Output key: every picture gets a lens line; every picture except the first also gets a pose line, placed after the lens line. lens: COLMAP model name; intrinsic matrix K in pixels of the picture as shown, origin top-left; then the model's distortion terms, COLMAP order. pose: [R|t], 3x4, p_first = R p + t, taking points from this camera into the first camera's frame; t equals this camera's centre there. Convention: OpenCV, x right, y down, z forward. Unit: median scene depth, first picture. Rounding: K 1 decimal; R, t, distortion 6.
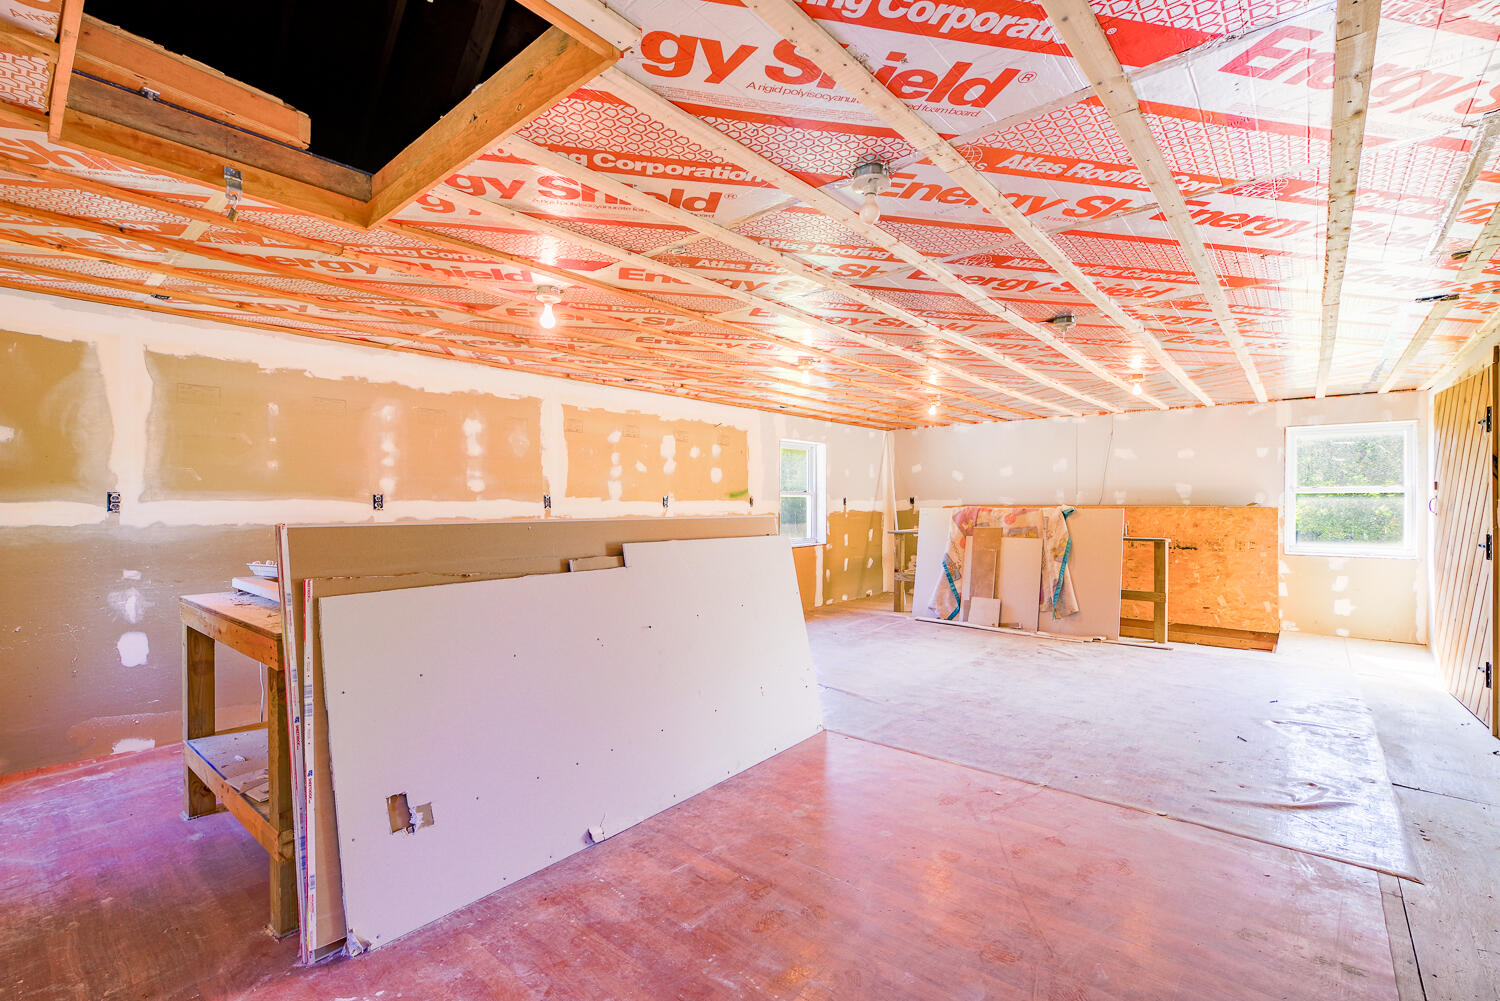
lens RADIAL K [[658.3, 0, 747.8], [0, 658.3, 497.7], [0, 0, 1]] dist [-0.005954, 0.000993]
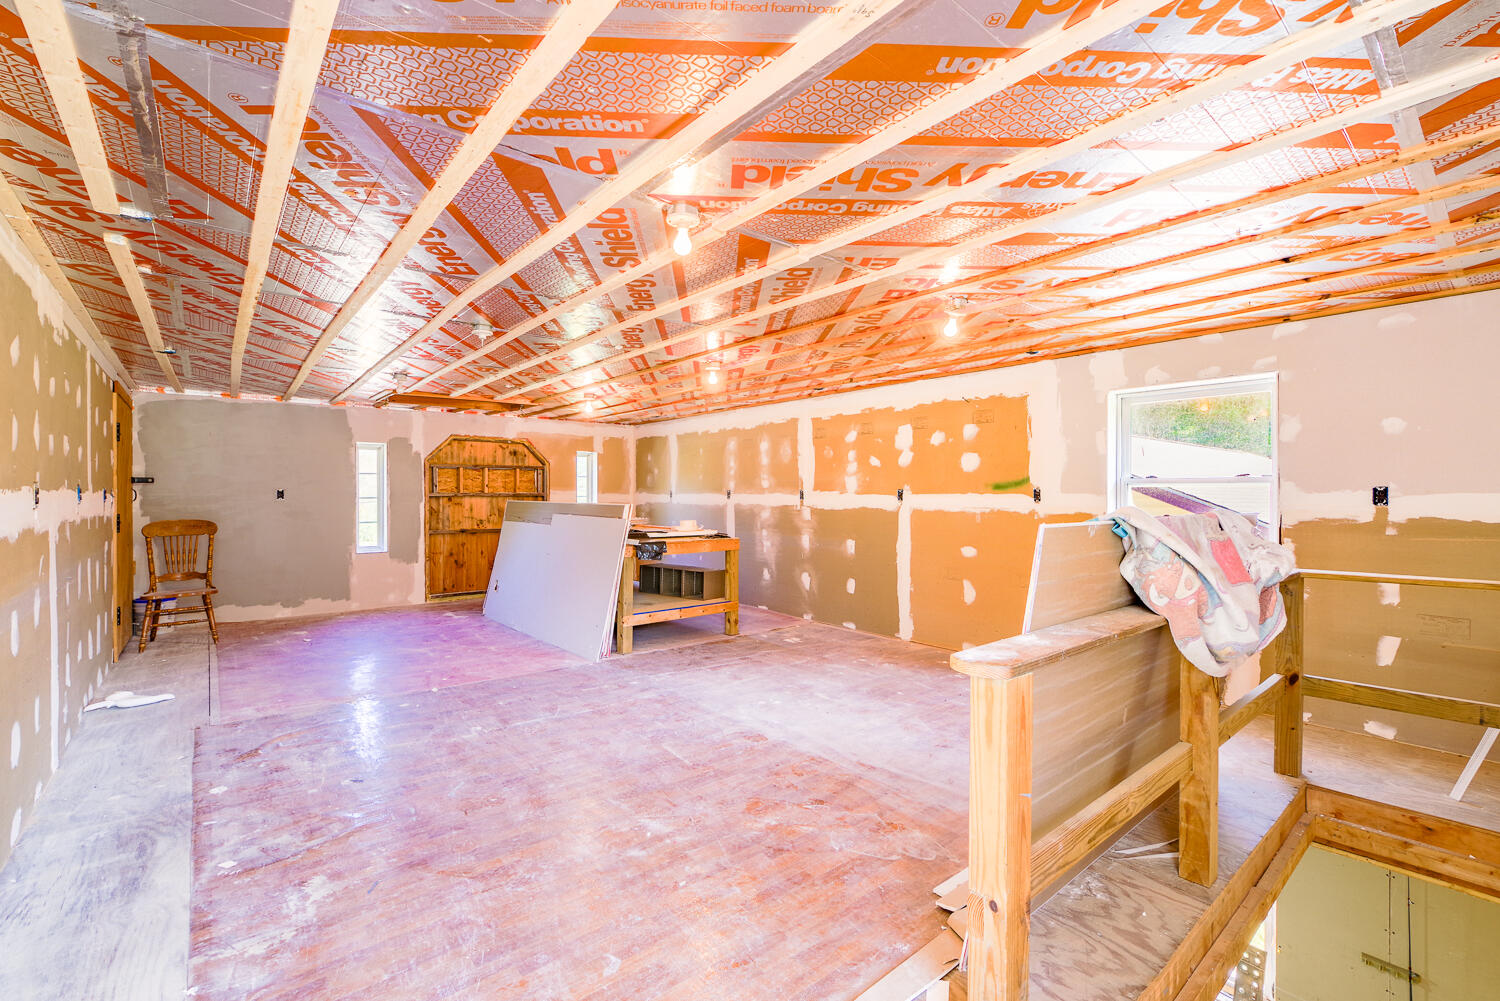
lens RADIAL K [[658.3, 0, 750.0], [0, 658.3, 498.8], [0, 0, 1]] dist [-0.005954, 0.000993]
pose [[-0.172875, 0.007455, -0.984915, 0.887315], [0.003817, 0.999969, 0.006899, 0.004288], [0.984936, -0.002567, -0.172898, 0.979789]]
